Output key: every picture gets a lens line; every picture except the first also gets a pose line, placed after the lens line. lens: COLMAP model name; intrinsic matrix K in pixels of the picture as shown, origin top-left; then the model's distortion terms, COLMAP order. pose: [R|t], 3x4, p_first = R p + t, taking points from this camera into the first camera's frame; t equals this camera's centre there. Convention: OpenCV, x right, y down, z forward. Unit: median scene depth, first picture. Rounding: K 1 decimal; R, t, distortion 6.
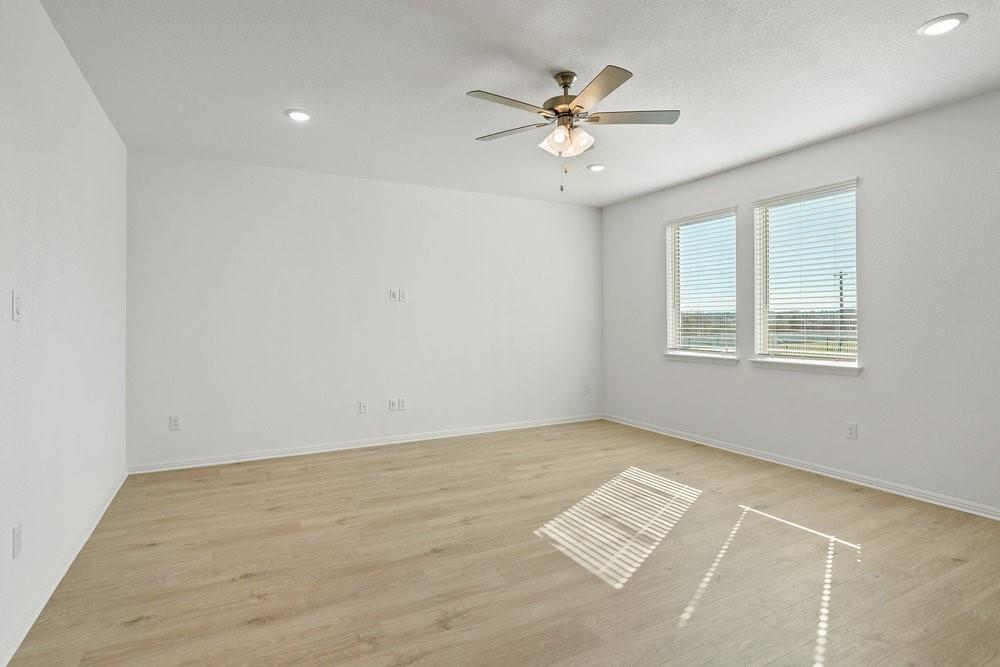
lens RADIAL K [[510.6, 0, 485.8], [0, 510.6, 319.2], [0, 0, 1]] dist [-0.011190, 0.006066]
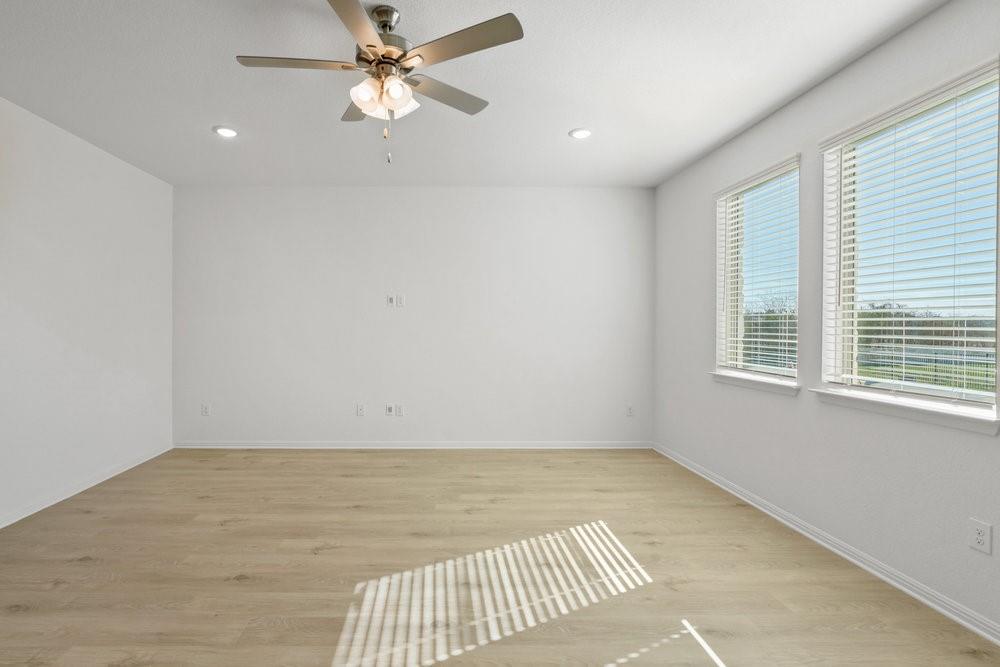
lens RADIAL K [[463.3, 0, 477.0], [0, 463.3, 332.2], [0, 0, 1]] dist [-0.007839, 0.001773]
pose [[0.890030, 0.012112, -0.455742, 0.520377], [-0.006236, 0.999877, 0.014396, 0.001218], [0.455860, -0.009971, 0.889996, 0.370987]]
